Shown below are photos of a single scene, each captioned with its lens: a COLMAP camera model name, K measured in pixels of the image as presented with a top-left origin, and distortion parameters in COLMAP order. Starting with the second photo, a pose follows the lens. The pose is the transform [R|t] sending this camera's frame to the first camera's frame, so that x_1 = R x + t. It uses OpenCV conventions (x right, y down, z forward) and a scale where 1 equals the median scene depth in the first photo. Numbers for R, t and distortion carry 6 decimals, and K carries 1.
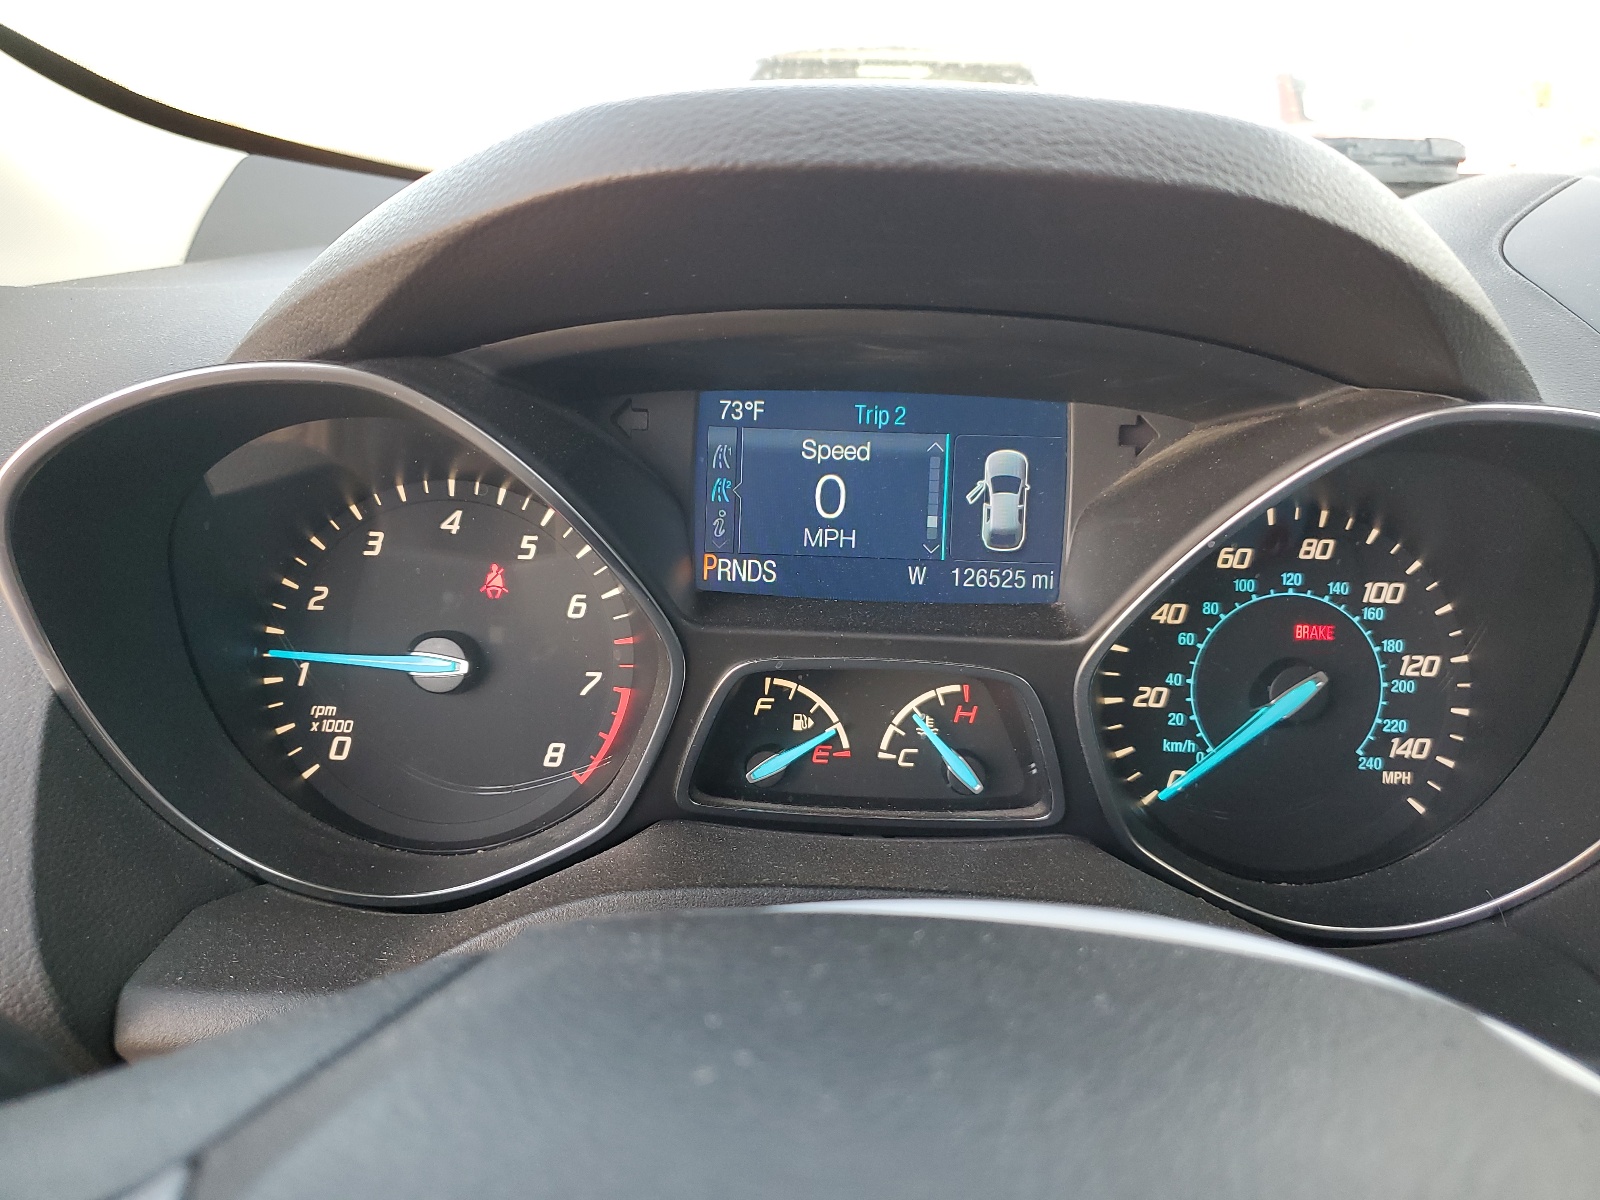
lens RADIAL K [[1229.0, 0, 799.8], [0, 1229.0, 604.1], [0, 0, 1]] dist [-0.005125, -0.000787]
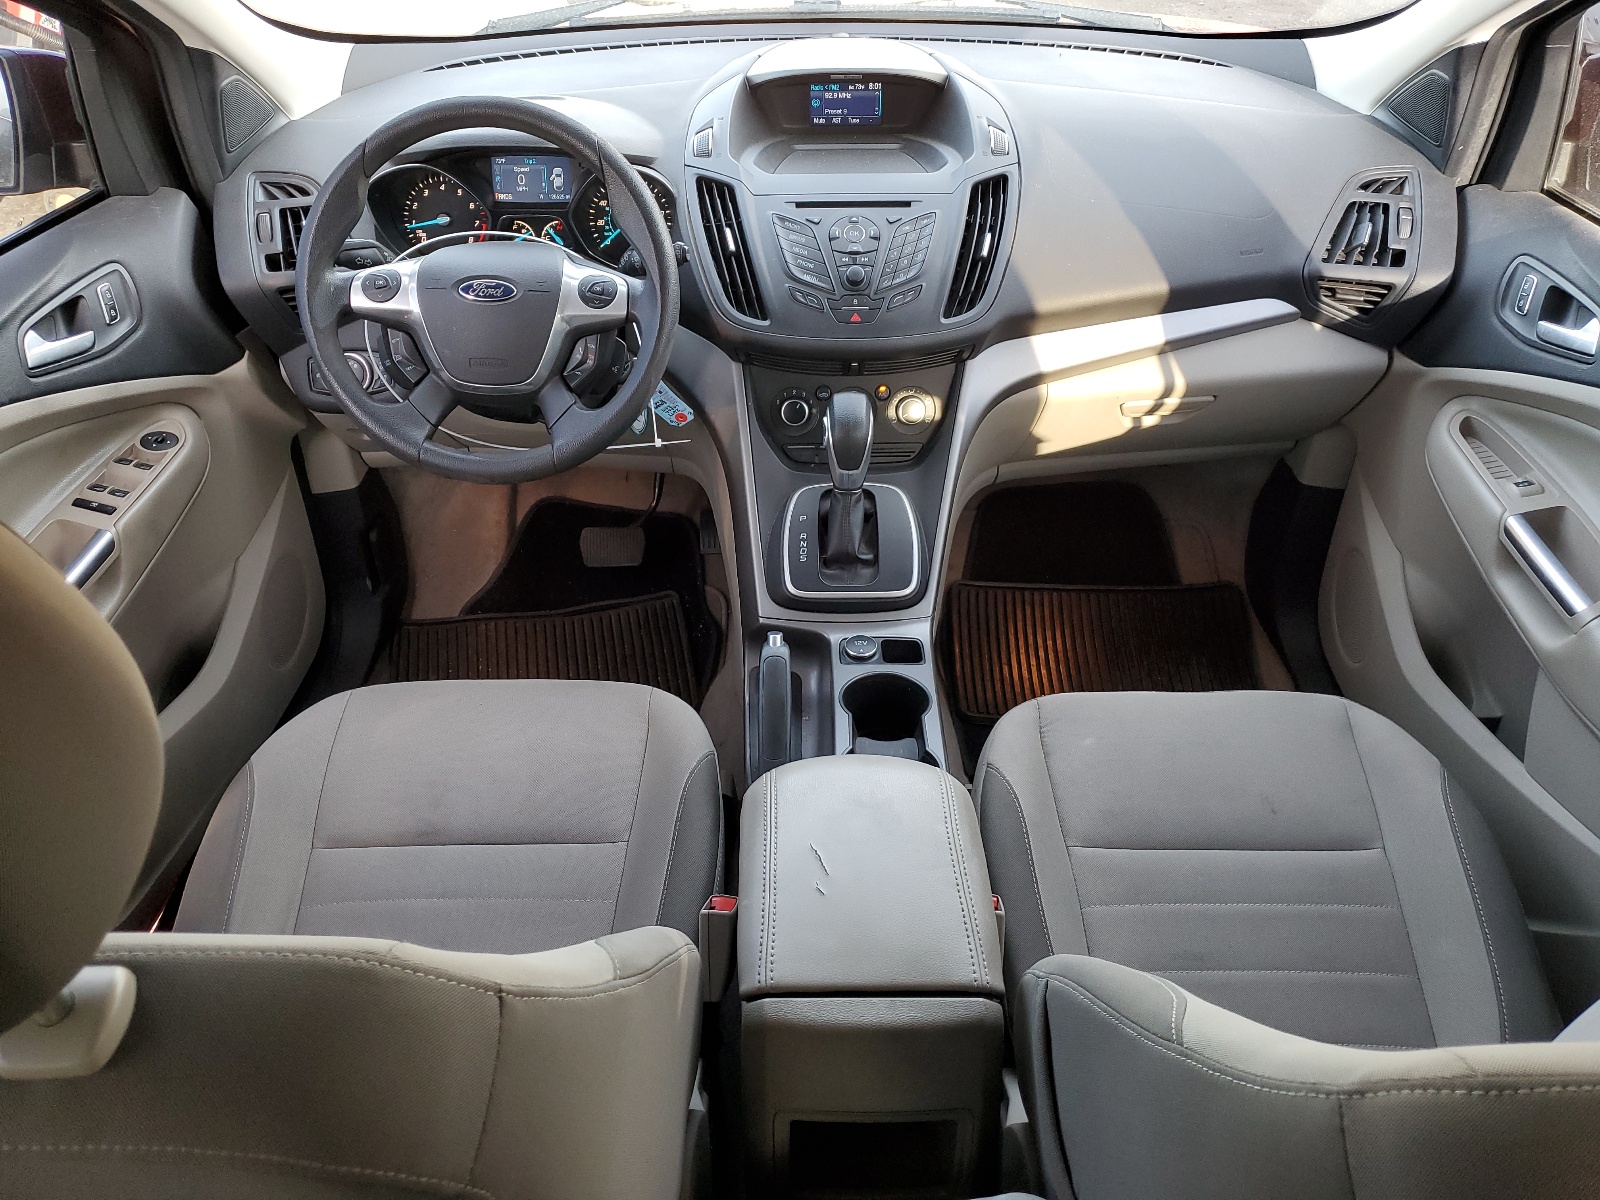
lens RADIAL K [[1229.0, 0, 796.8], [0, 1229.0, 597.7], [0, 0, 1]] dist [-0.005125, -0.000787]
pose [[0.999523, -0.028414, -0.012137, 1.036661], [0.030784, 0.949398, 0.312562, -0.004370], [0.002642, -0.312787, 0.949820, -3.775237]]
